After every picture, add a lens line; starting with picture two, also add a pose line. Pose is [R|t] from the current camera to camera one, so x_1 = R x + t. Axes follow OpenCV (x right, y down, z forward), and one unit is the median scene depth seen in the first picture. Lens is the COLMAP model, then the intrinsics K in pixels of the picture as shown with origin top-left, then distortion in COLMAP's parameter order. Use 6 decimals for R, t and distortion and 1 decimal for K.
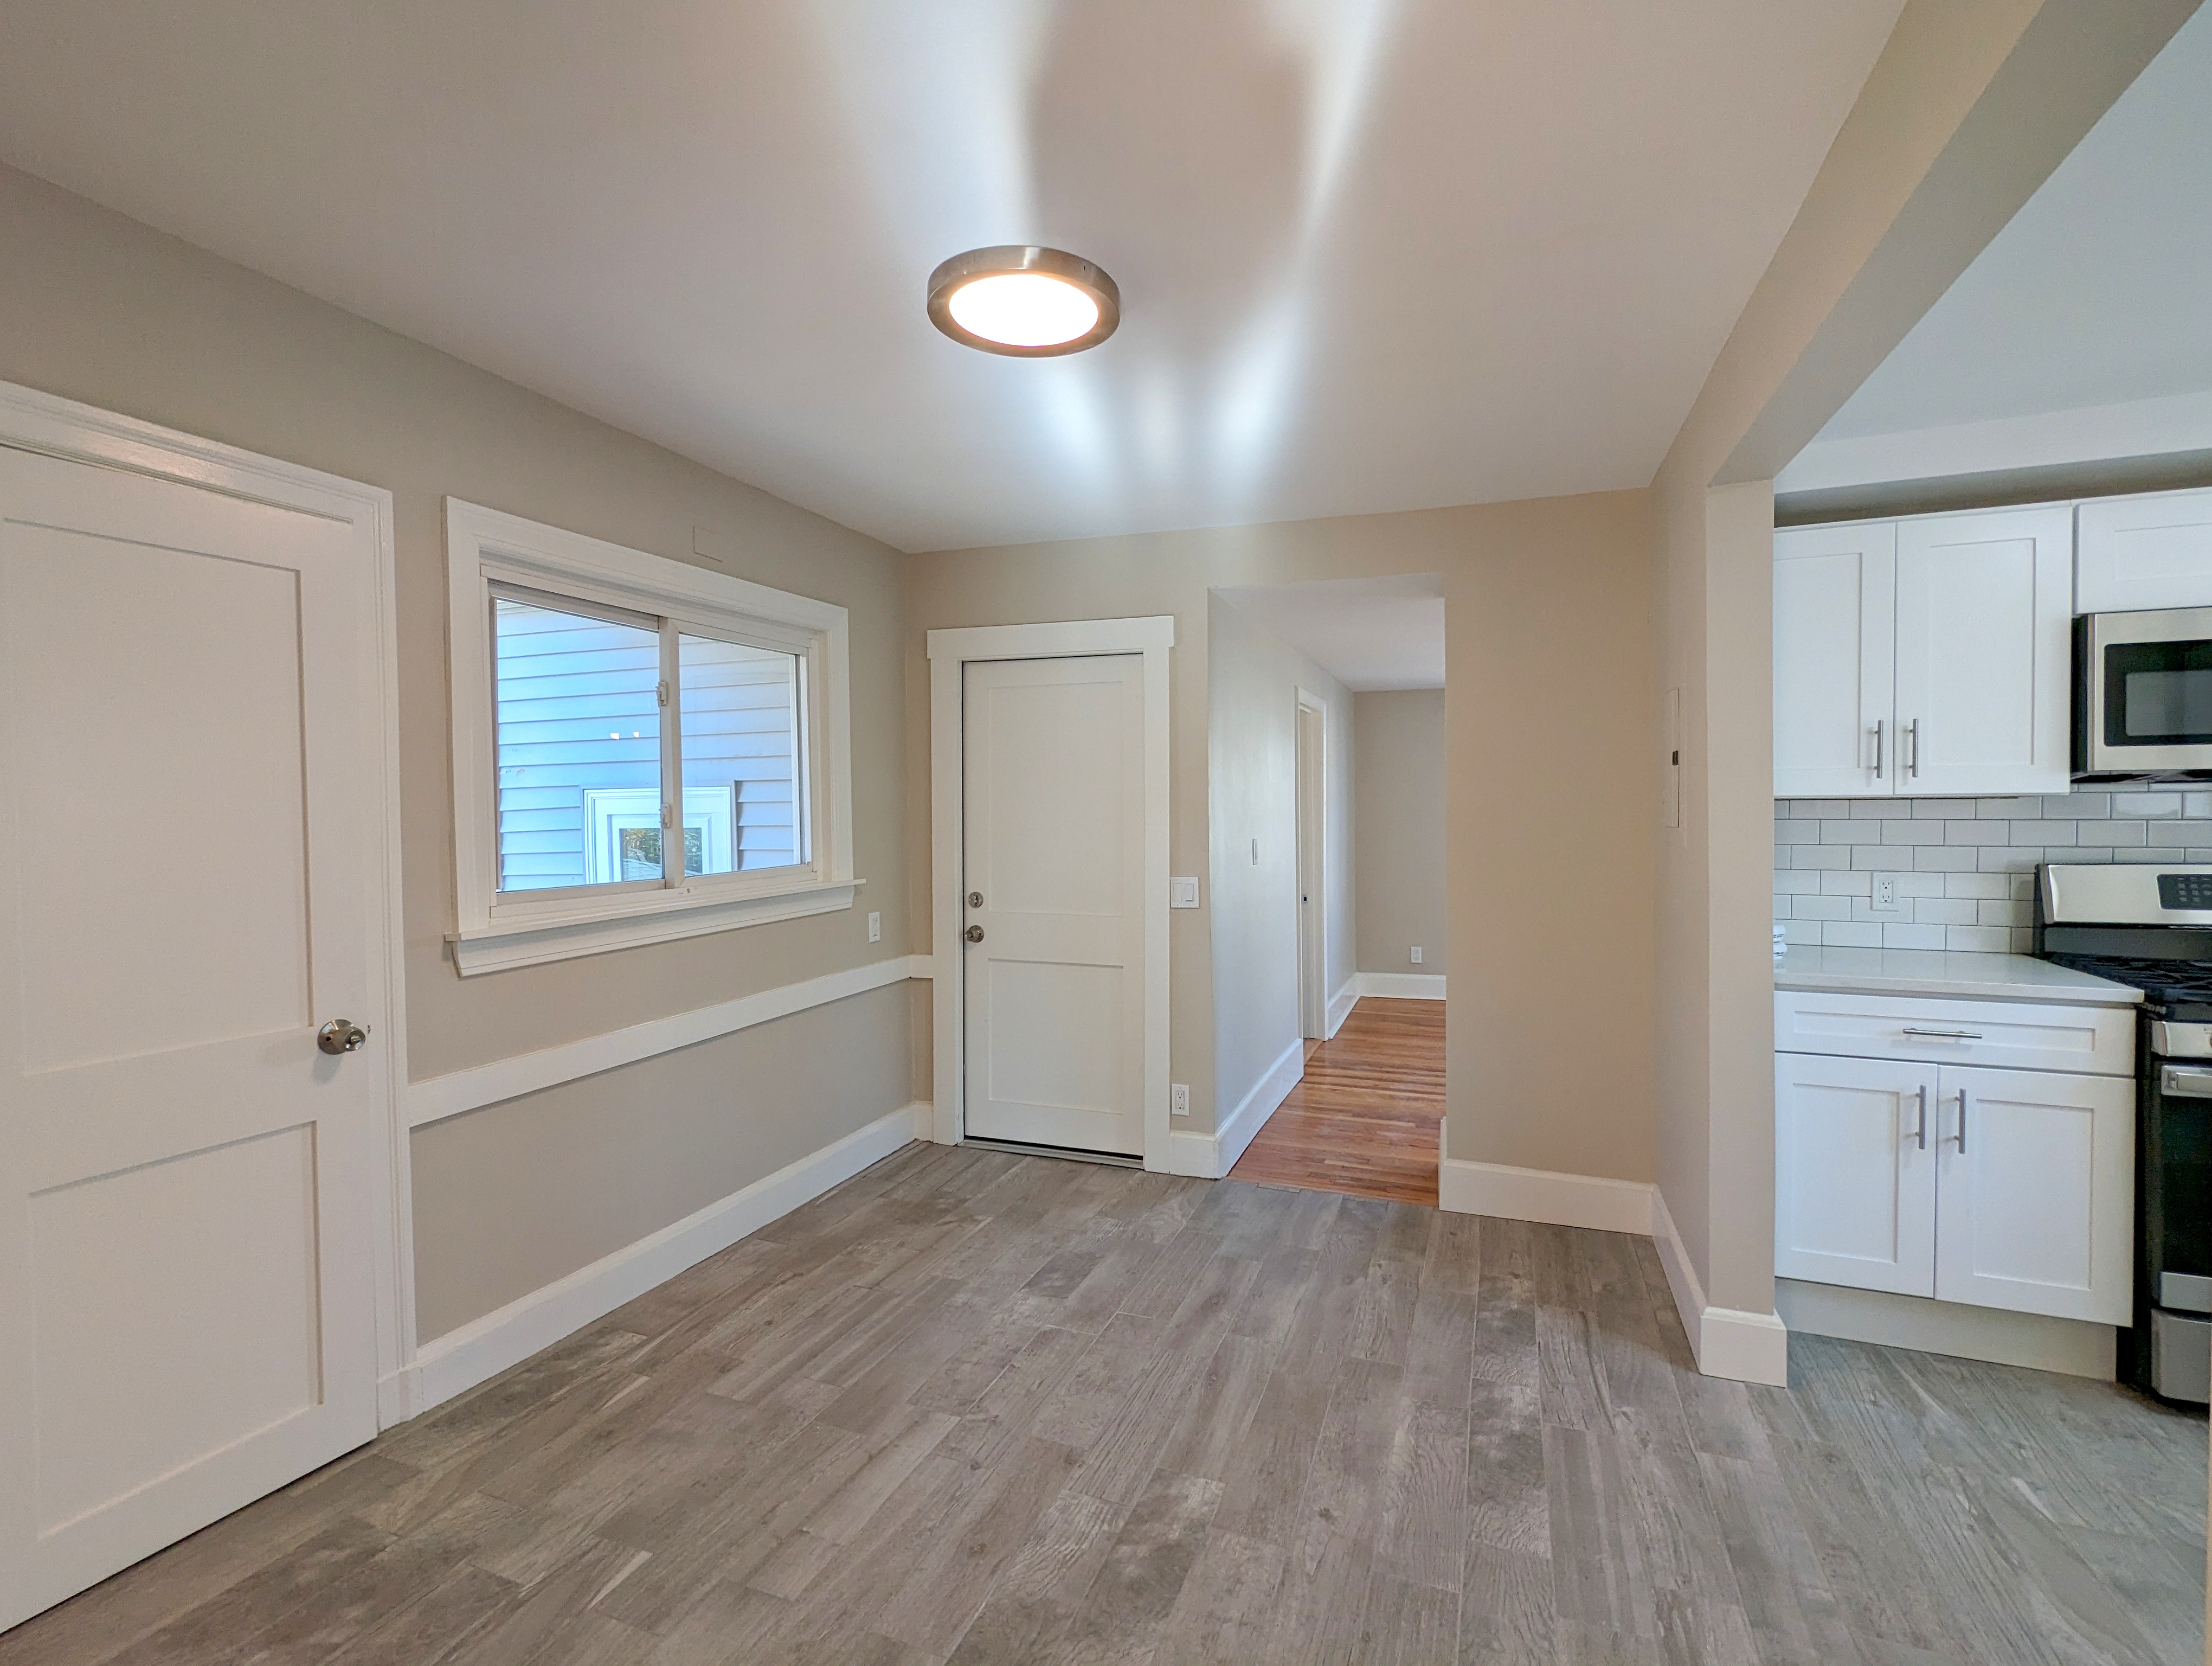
lens RADIAL K [[1048.9, 0, 1106.0], [0, 1048.9, 833.0], [0, 0, 1]] dist [0.000434, 0.000731]
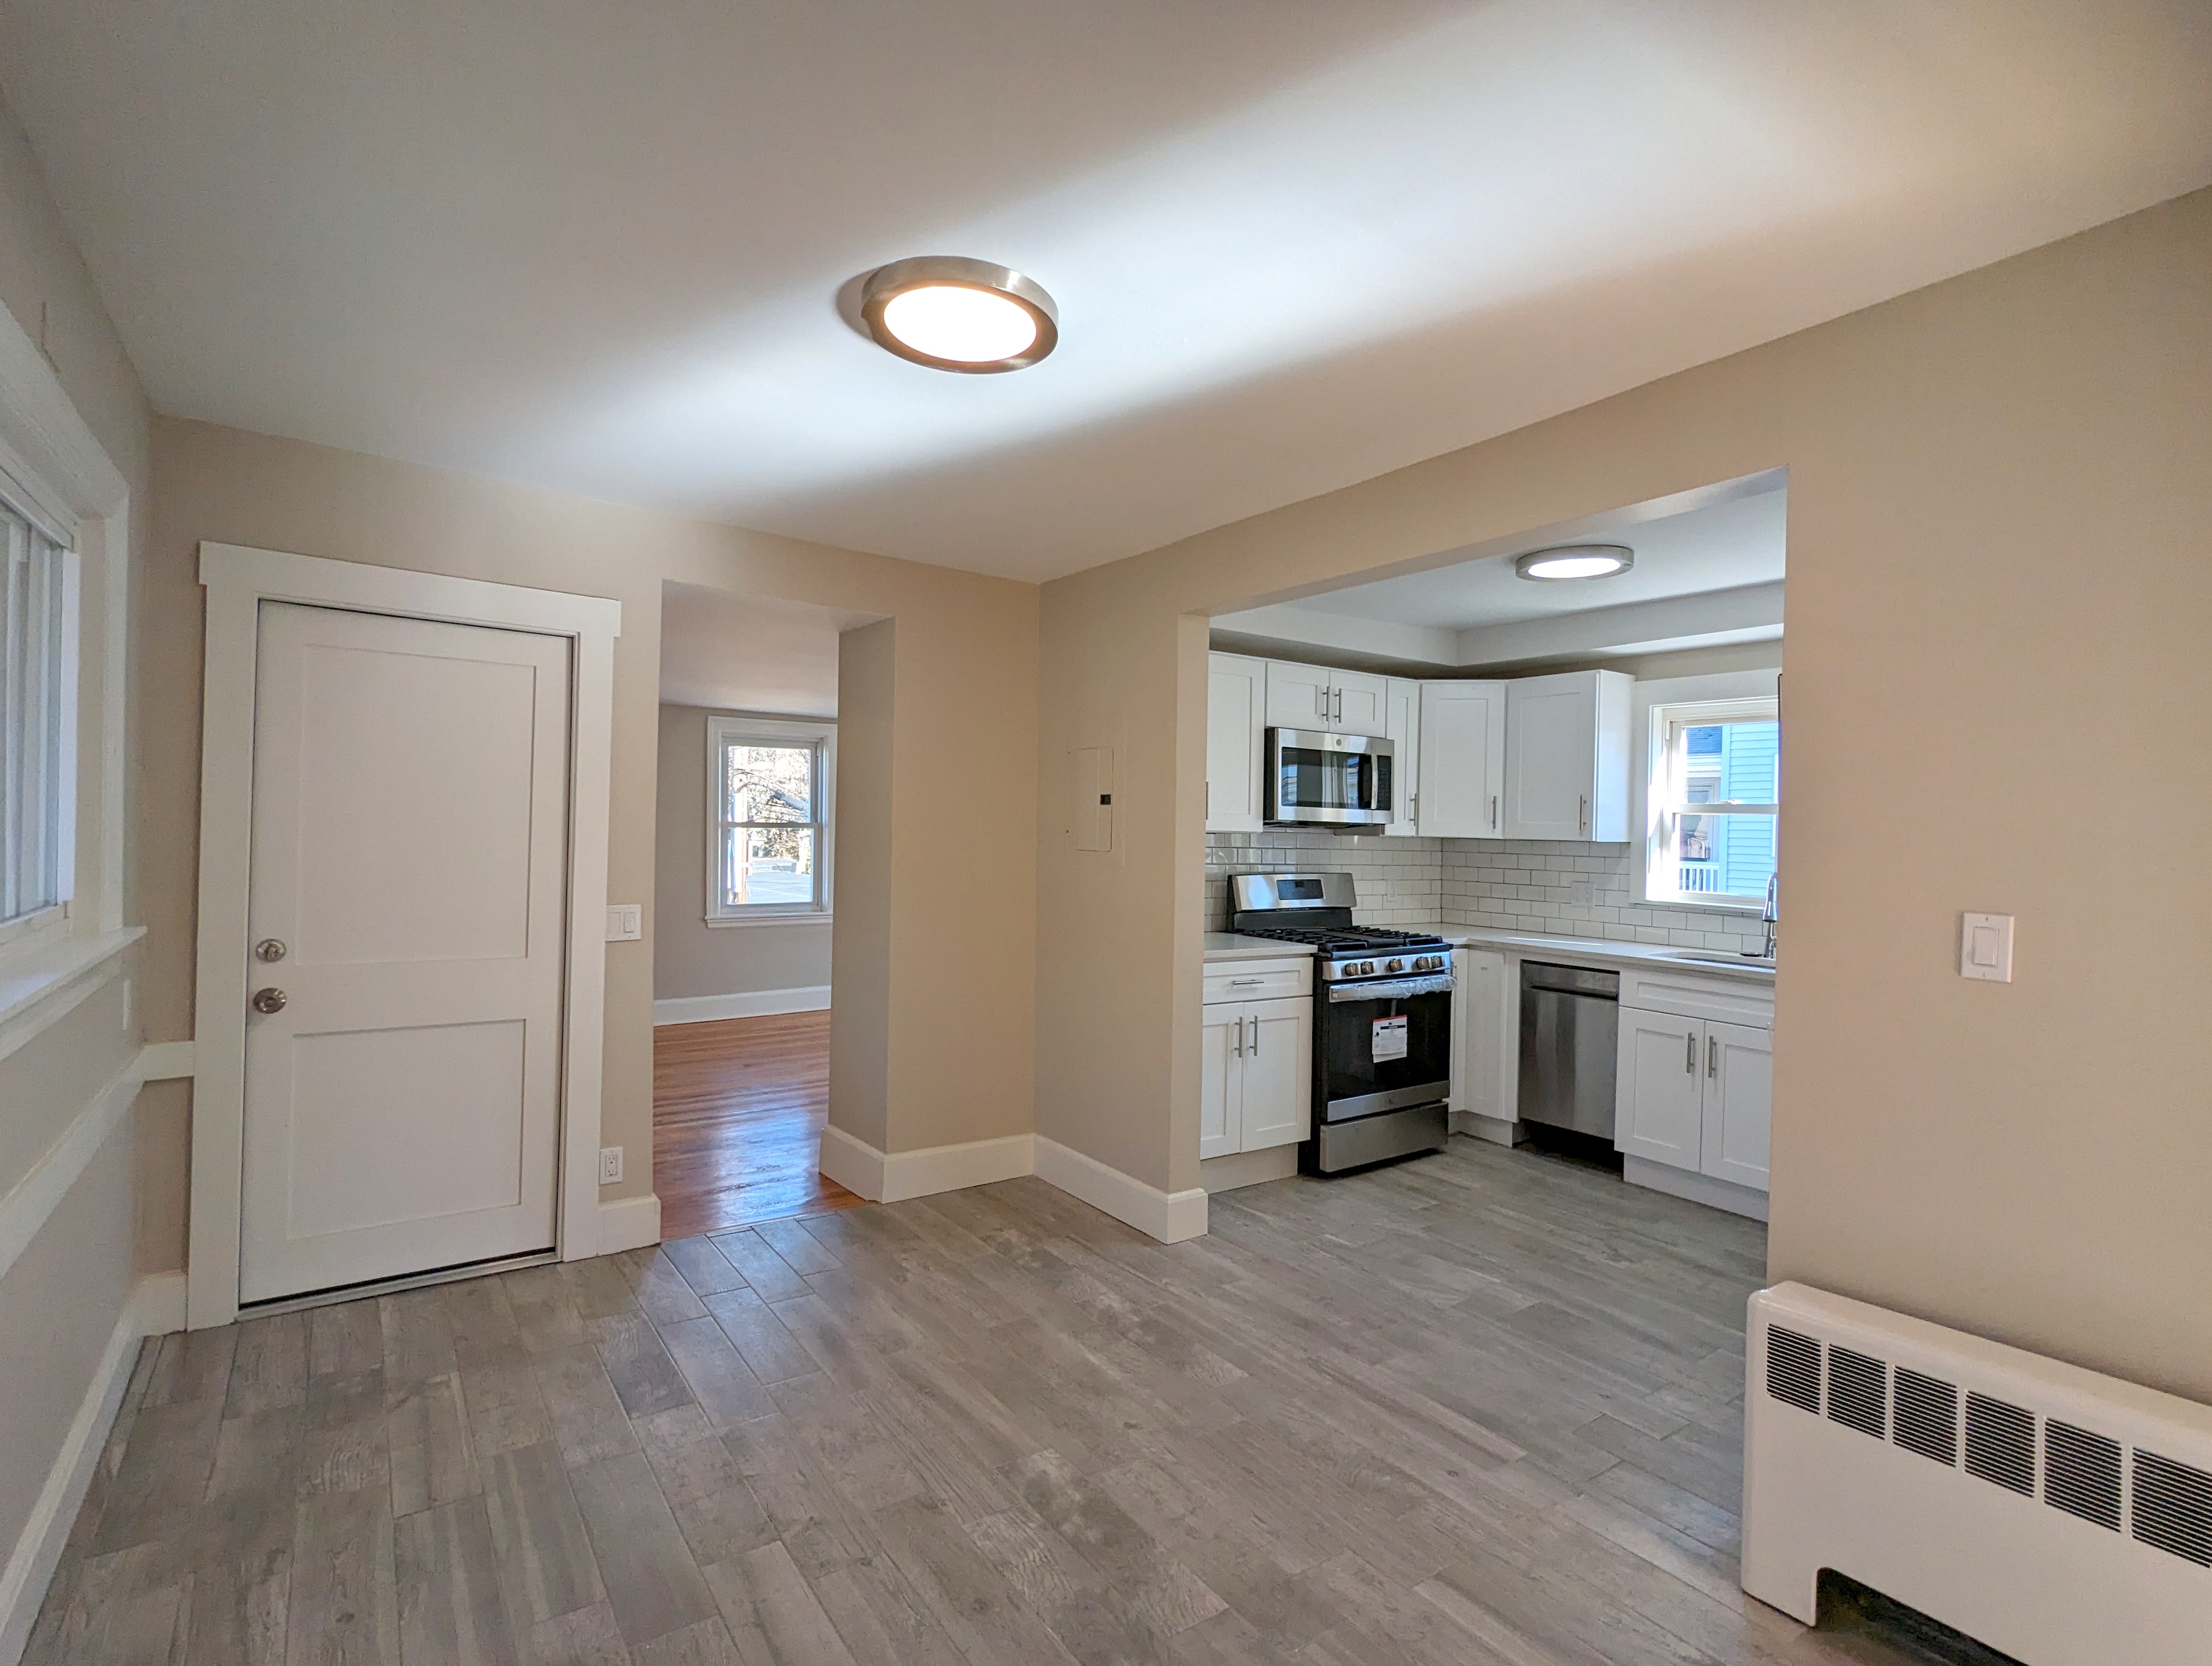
lens RADIAL K [[1072.9, 0, 1106.0], [0, 1072.9, 833.0], [0, 0, 1]] dist [-0.000151, -0.000135]
pose [[0.560601, 0.018223, 0.827885, -0.640040], [-0.005212, 0.999816, -0.018478, -0.003756], [-0.828069, 0.006044, 0.560593, 0.254764]]
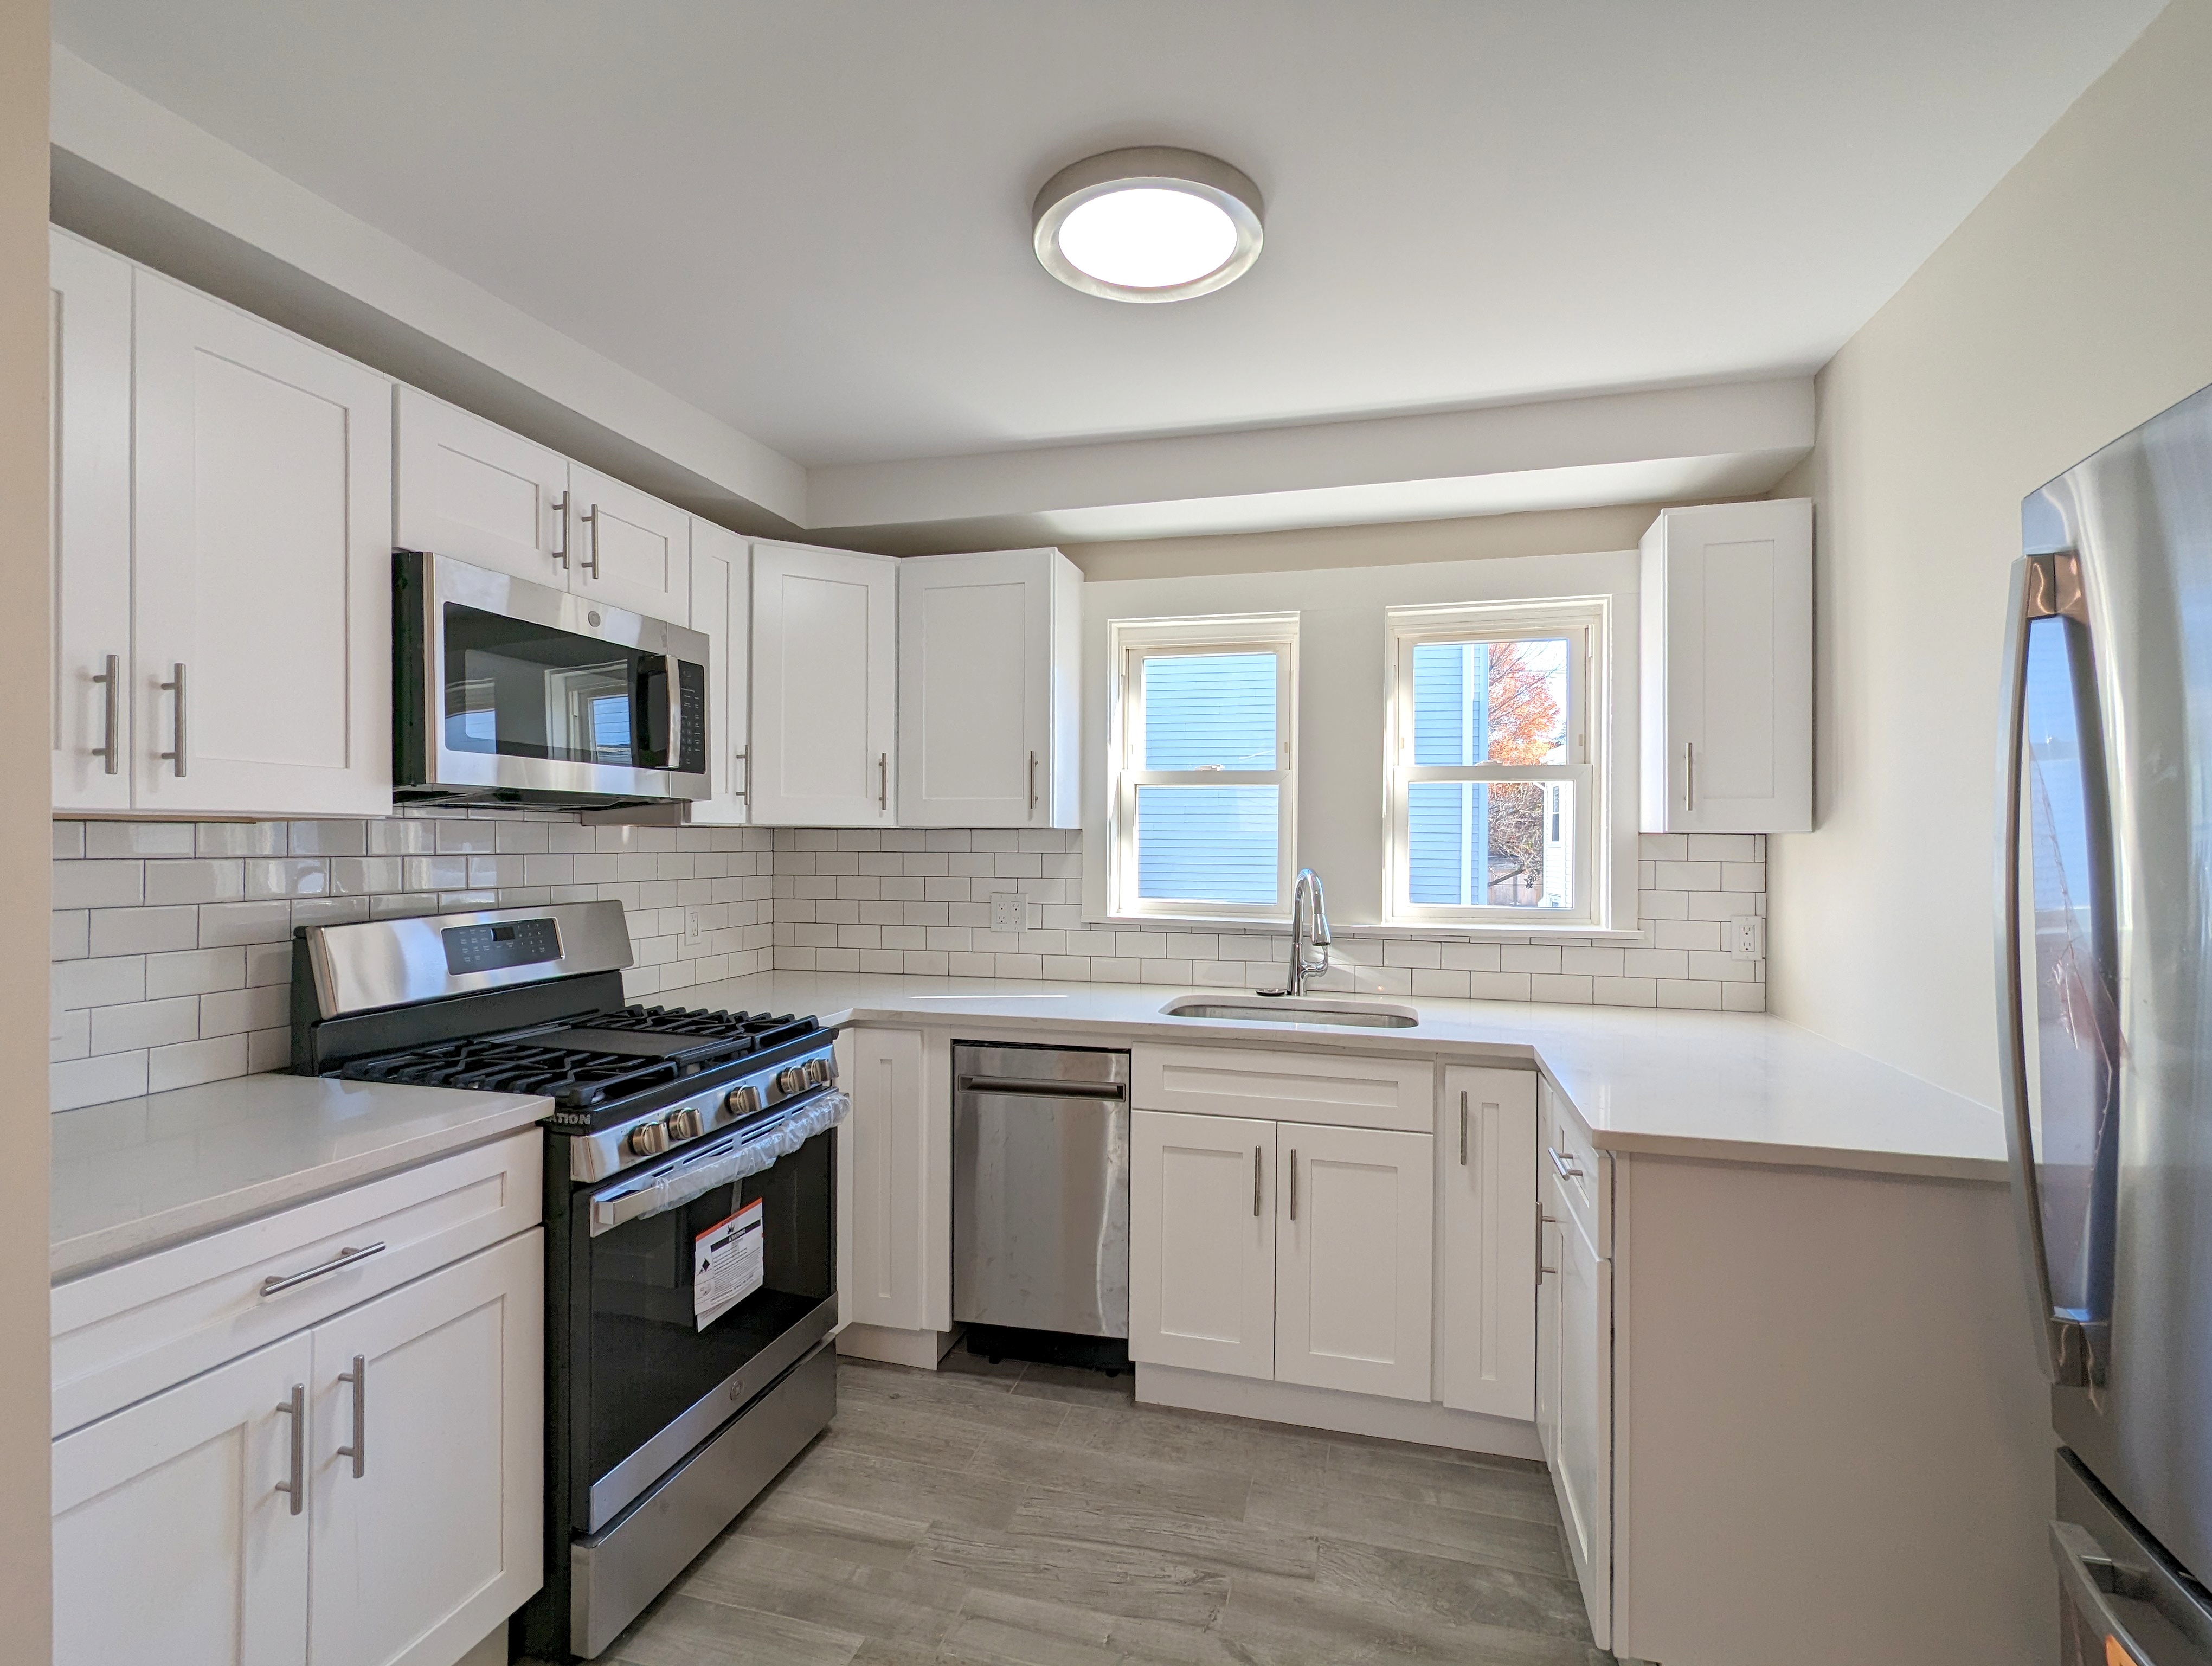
lens RADIAL K [[1048.9, 0, 1106.0], [0, 1048.9, 833.0], [0, 0, 1]] dist [0.000434, 0.000731]
pose [[-0.100916, 0.012047, 0.994822, 0.224865], [0.023690, 0.999672, -0.009702, -0.010287], [-0.994613, 0.022588, -0.101168, 0.631400]]
